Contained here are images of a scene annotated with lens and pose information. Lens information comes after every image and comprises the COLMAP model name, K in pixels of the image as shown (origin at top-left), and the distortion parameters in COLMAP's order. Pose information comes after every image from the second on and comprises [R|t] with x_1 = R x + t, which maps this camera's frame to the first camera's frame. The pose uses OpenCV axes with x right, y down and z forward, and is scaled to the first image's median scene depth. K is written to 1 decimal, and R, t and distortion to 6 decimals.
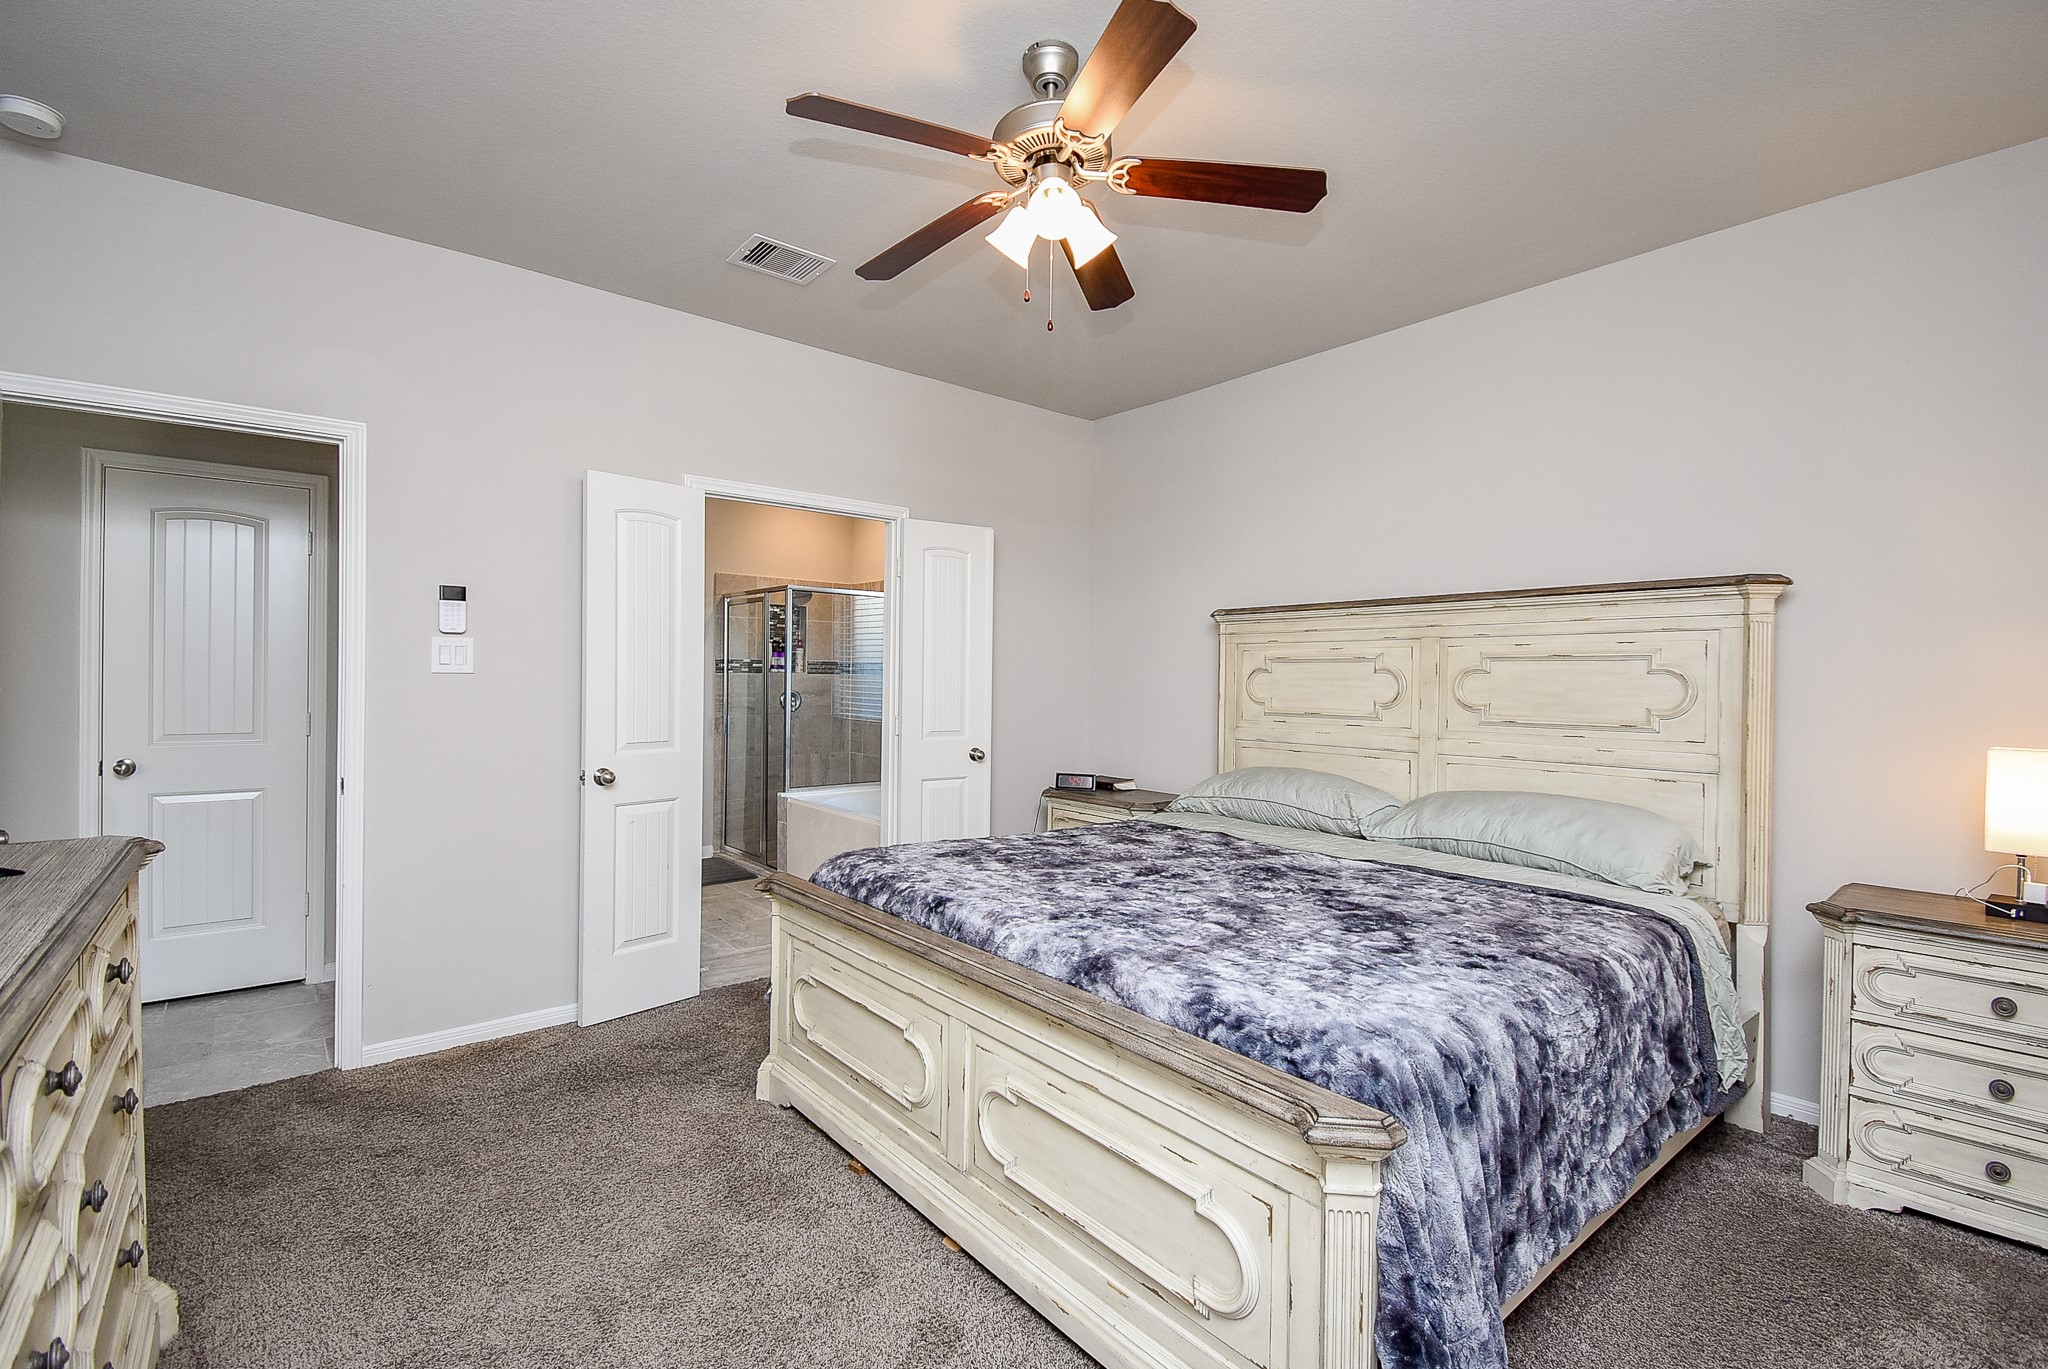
lens RADIAL K [[904.6, 0, 1019.1], [0, 904.6, 687.6], [0, 0, 1]] dist [0.008605, -0.006034]
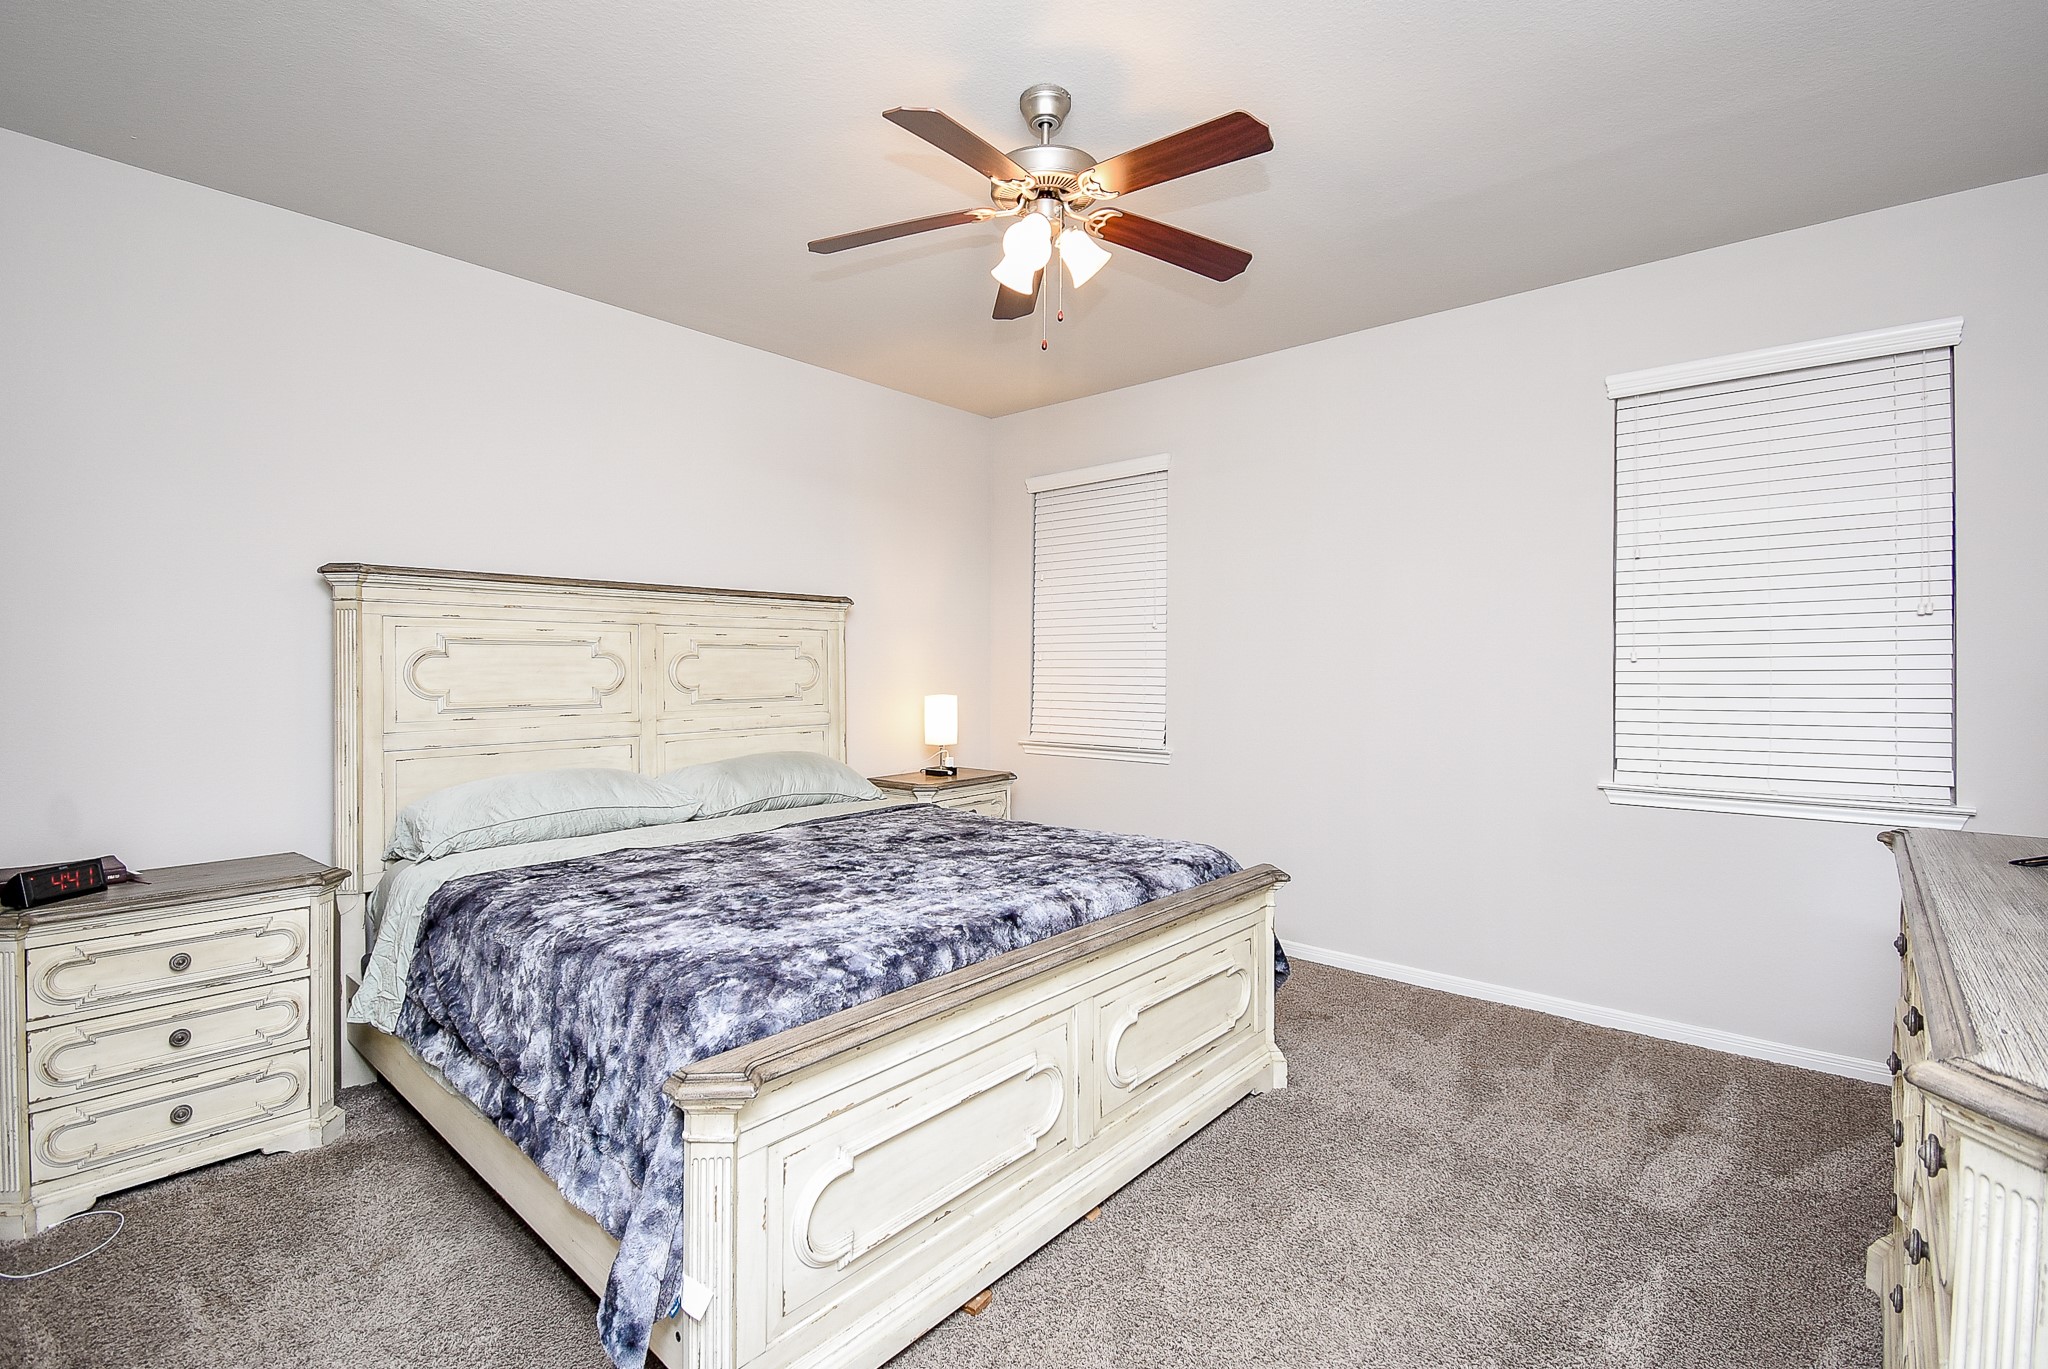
lens RADIAL K [[904.6, 0, 1030.6], [0, 904.6, 680.7], [0, 0, 1]] dist [0.008605, -0.006034]
pose [[-0.162689, -0.027724, 0.986288, -0.662101], [0.009963, 0.999508, 0.029739, -0.017136], [-0.986627, 0.014664, -0.162332, 0.761572]]
